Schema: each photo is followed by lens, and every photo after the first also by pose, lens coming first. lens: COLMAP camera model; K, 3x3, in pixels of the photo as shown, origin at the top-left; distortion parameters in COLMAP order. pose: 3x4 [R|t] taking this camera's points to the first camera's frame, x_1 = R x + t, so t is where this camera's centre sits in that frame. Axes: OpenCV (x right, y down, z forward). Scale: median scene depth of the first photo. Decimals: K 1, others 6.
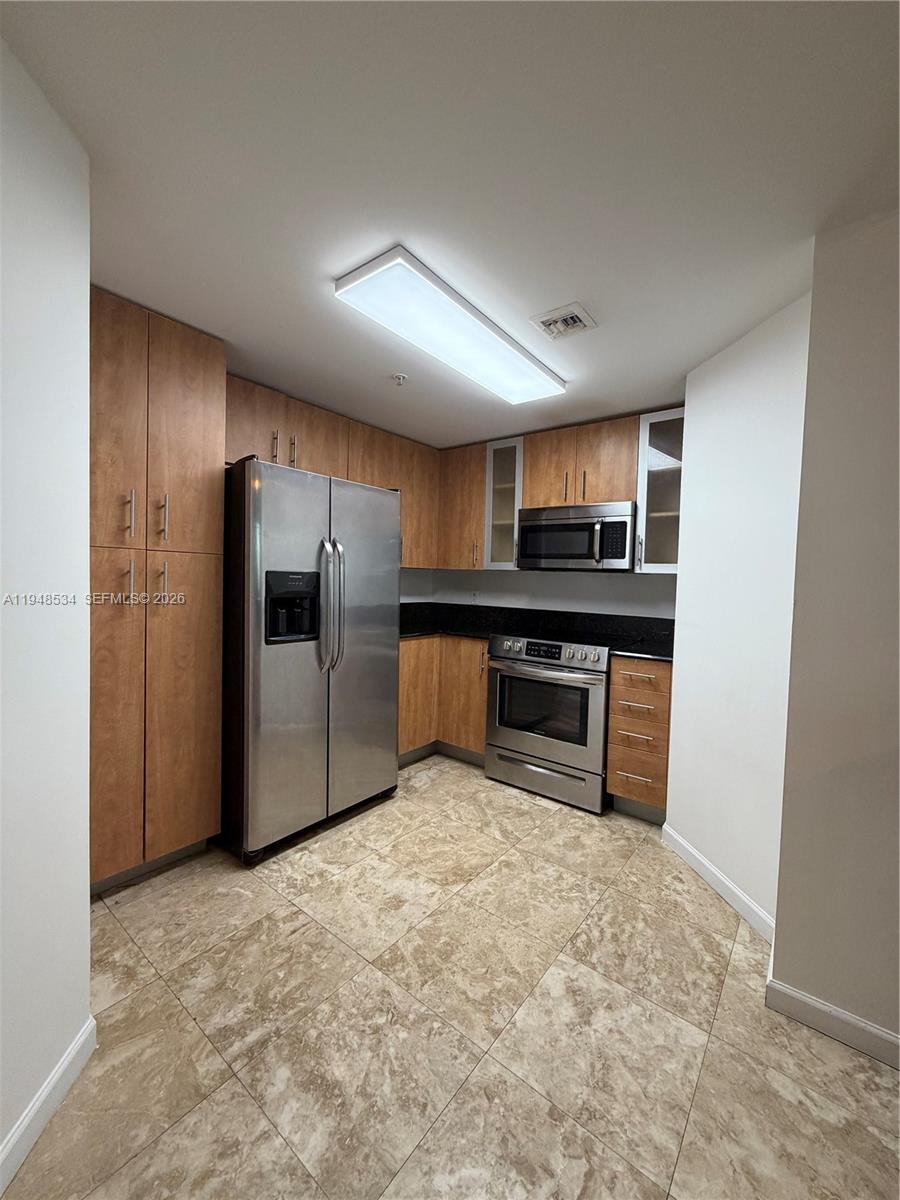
lens RADIAL K [[477.3, 0, 452.4], [0, 477.3, 594.8], [0, 0, 1]] dist [-0.001482, 0.000174]
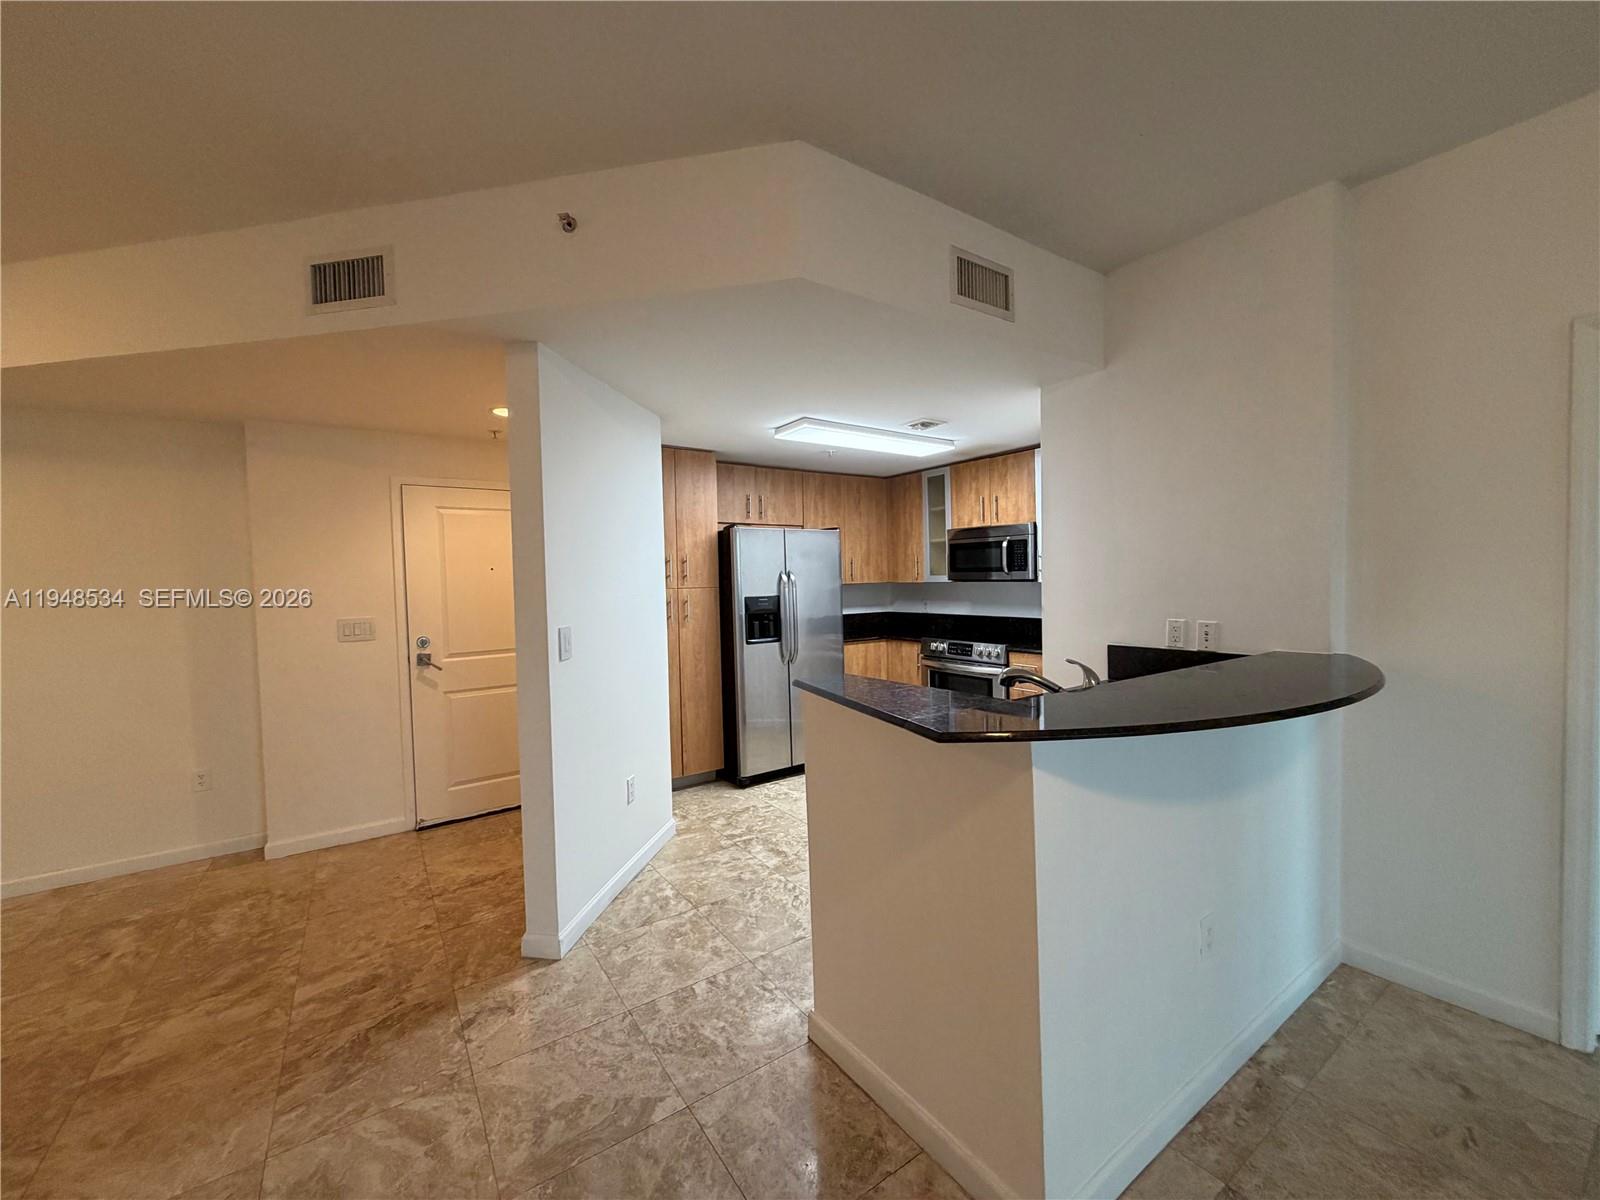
lens RADIAL K [[636.3, 0, 797.8], [0, 636.3, 598.1], [0, 0, 1]] dist [-0.001482, 0.000174]
pose [[0.952933, -0.040449, -0.300472, 0.316136], [0.038958, 0.999181, -0.010952, -0.013347], [0.300669, -0.001269, 0.953728, -0.738544]]
